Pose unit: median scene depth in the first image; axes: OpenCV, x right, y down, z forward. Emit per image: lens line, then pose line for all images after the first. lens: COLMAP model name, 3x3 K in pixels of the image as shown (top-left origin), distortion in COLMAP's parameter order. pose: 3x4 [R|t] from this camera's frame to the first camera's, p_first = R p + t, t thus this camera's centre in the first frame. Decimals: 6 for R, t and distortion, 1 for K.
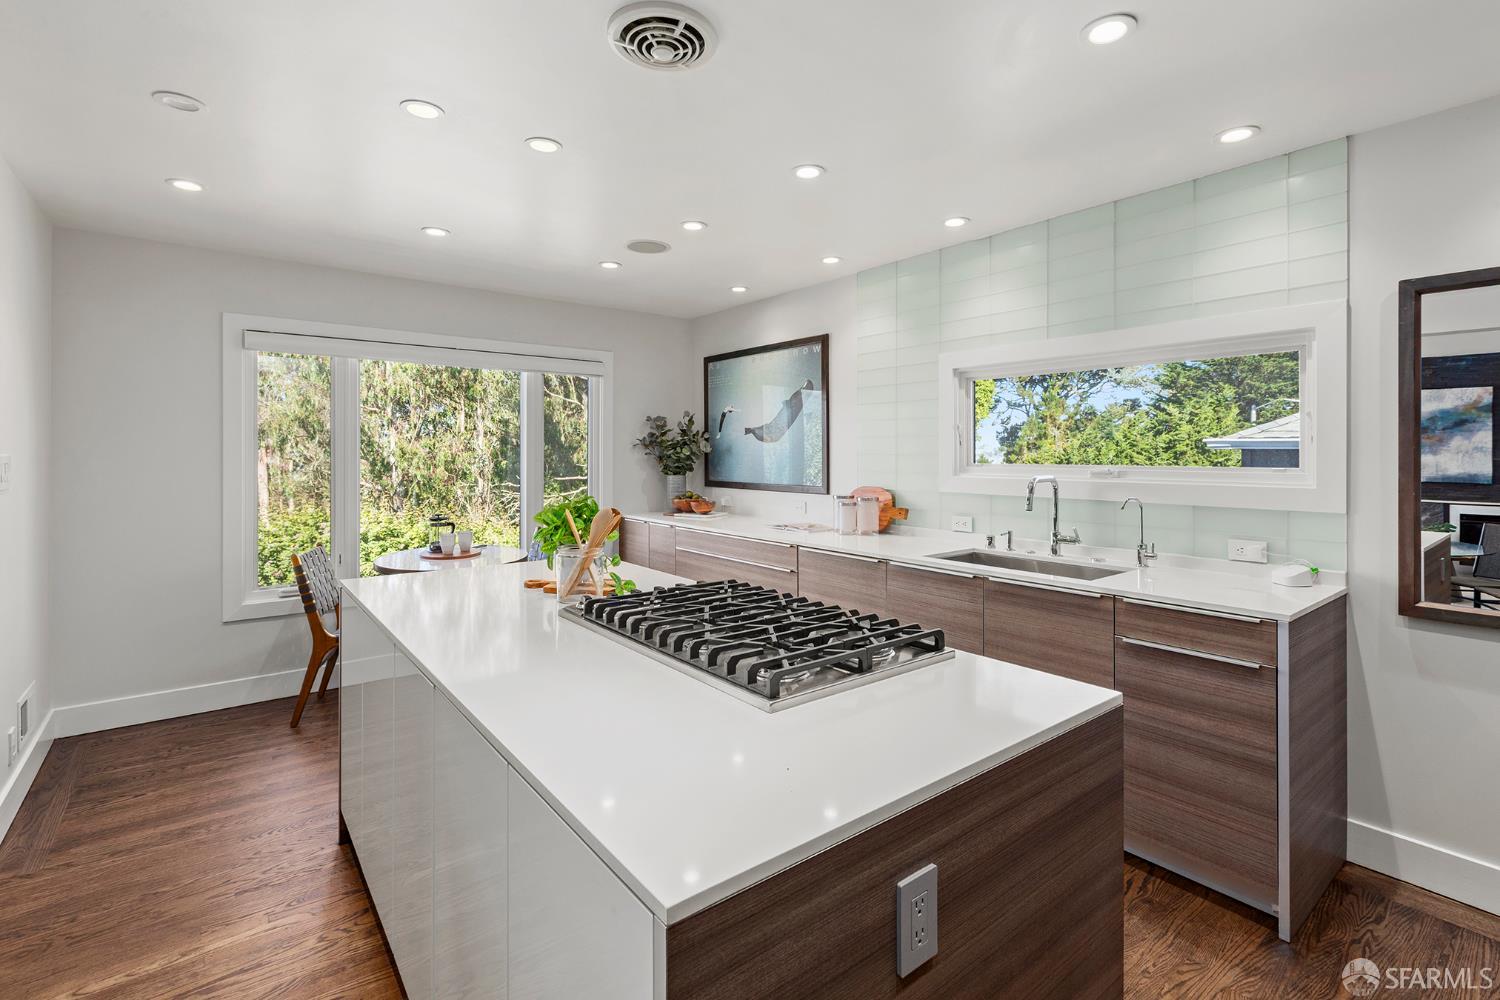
lens RADIAL K [[679.2, 0, 755.0], [0, 679.2, 446.1], [0, 0, 1]] dist [-0.001833, -0.000483]
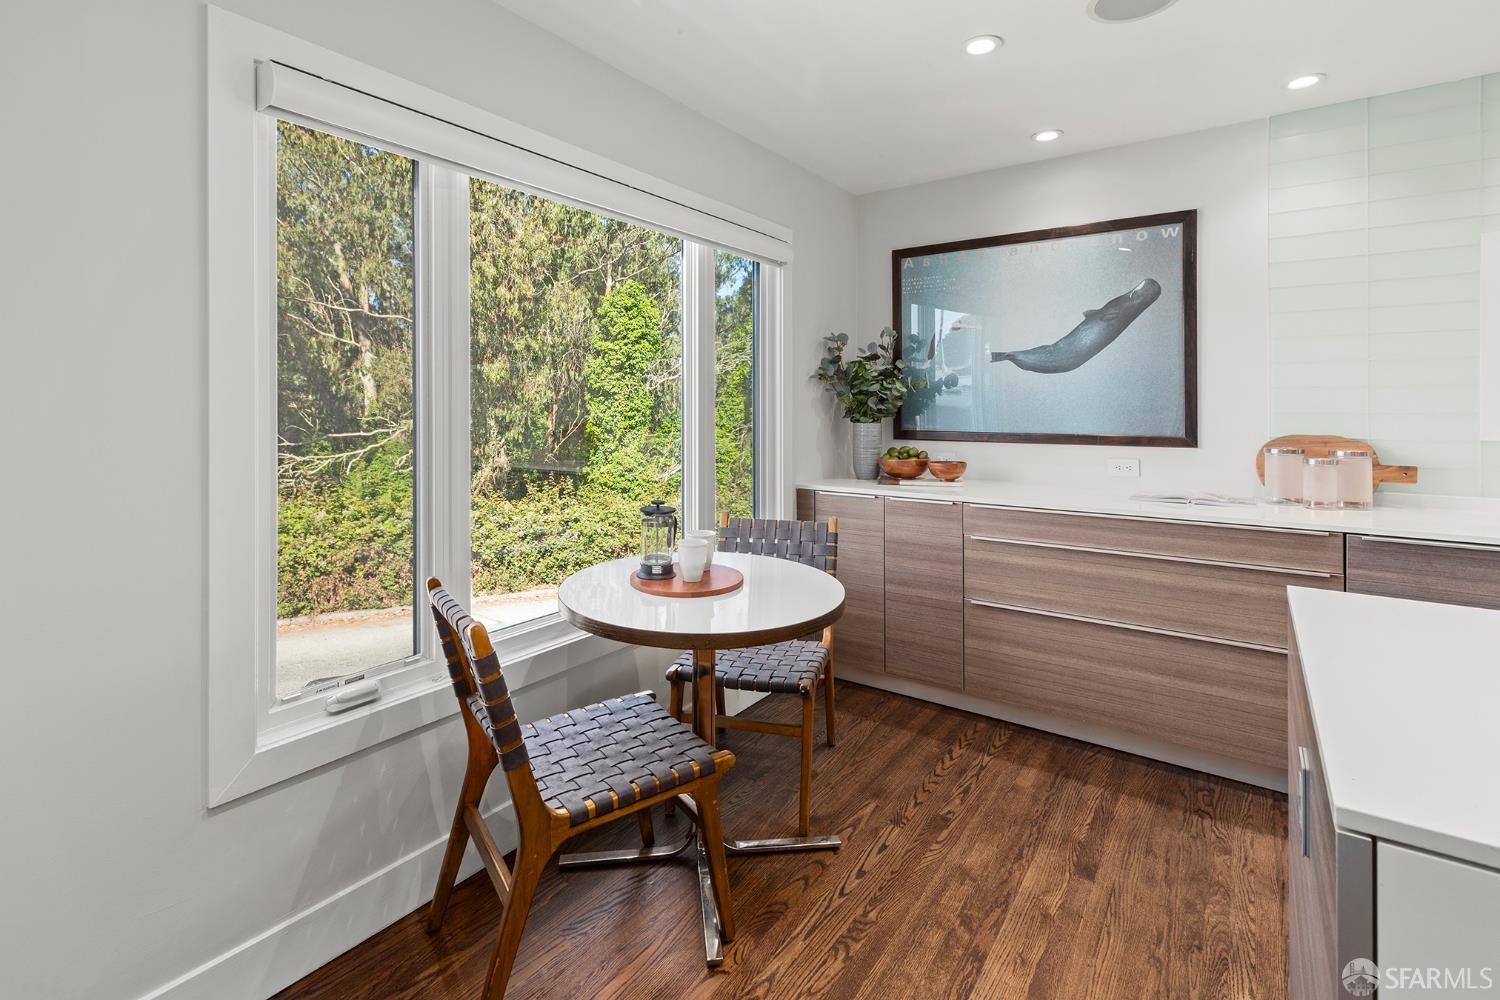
lens RADIAL K [[676.4, 0, 687.4], [0, 676.4, 399.7], [0, 0, 1]] dist [0.001474, 0.000033]
pose [[0.959067, 0.000957, 0.283178, -0.541178], [-0.000916, 1.000000, -0.000278, 0.023033], [-0.283178, 0.000007, 0.959067, 0.474270]]
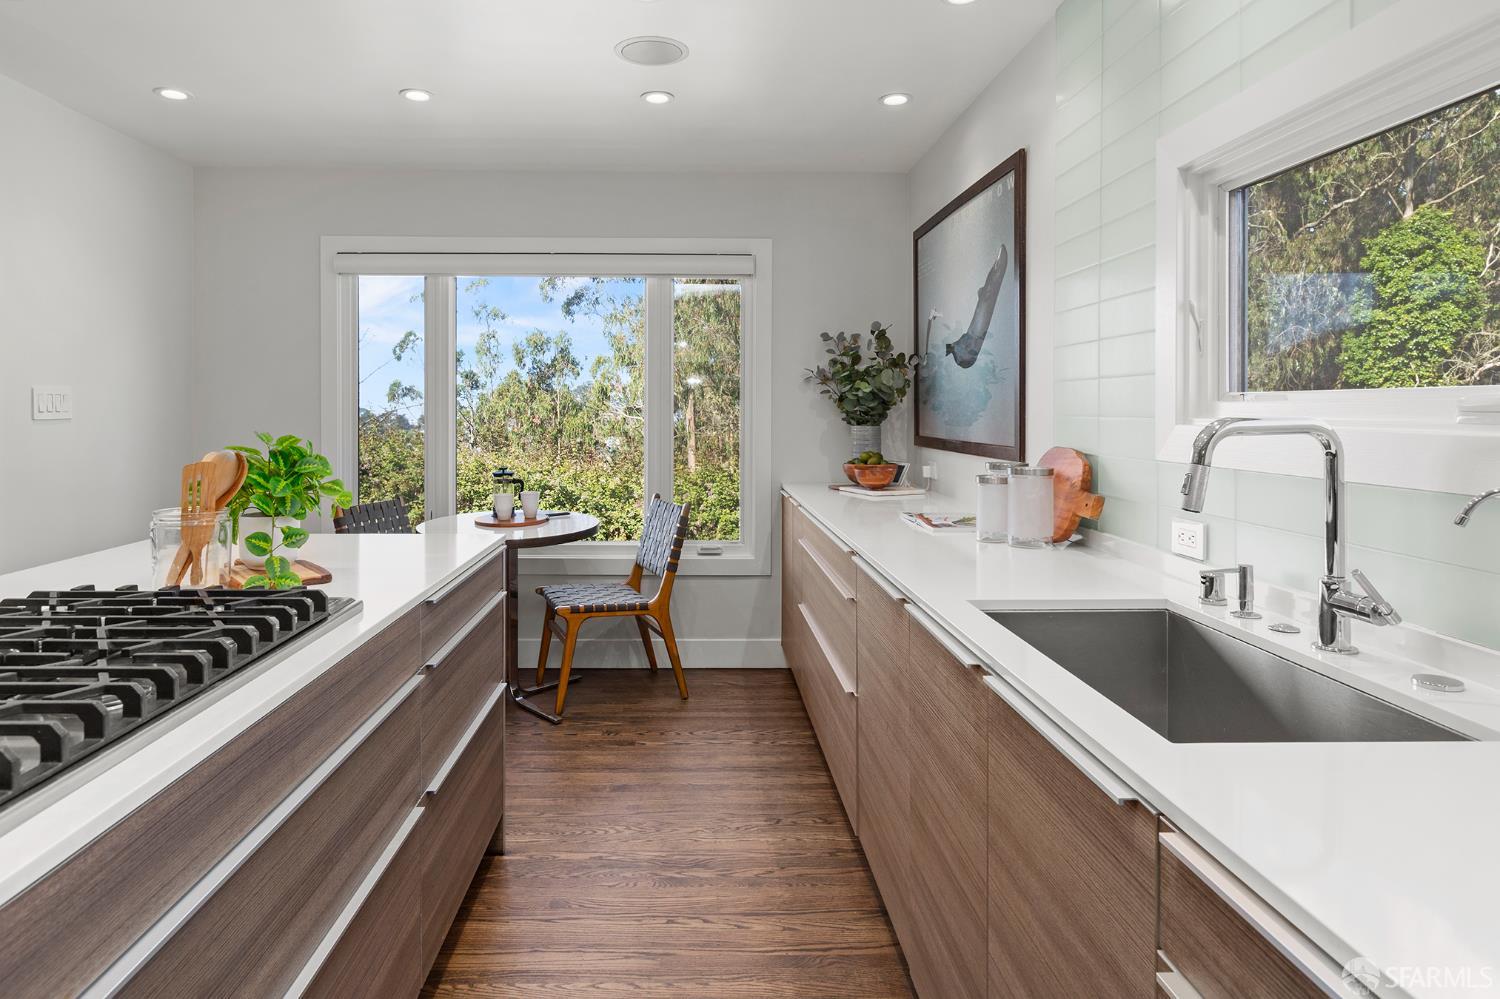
lens RADIAL K [[896.1, 0, 749.2], [0, 896.1, 408.1], [0, 0, 1]] dist [-0.000529, -0.001042]
pose [[0.801874, 0.000610, -0.597492, 0.329953], [0.003158, 0.999981, 0.005260, 0.024870], [0.597484, -0.006105, 0.801857, 0.318783]]
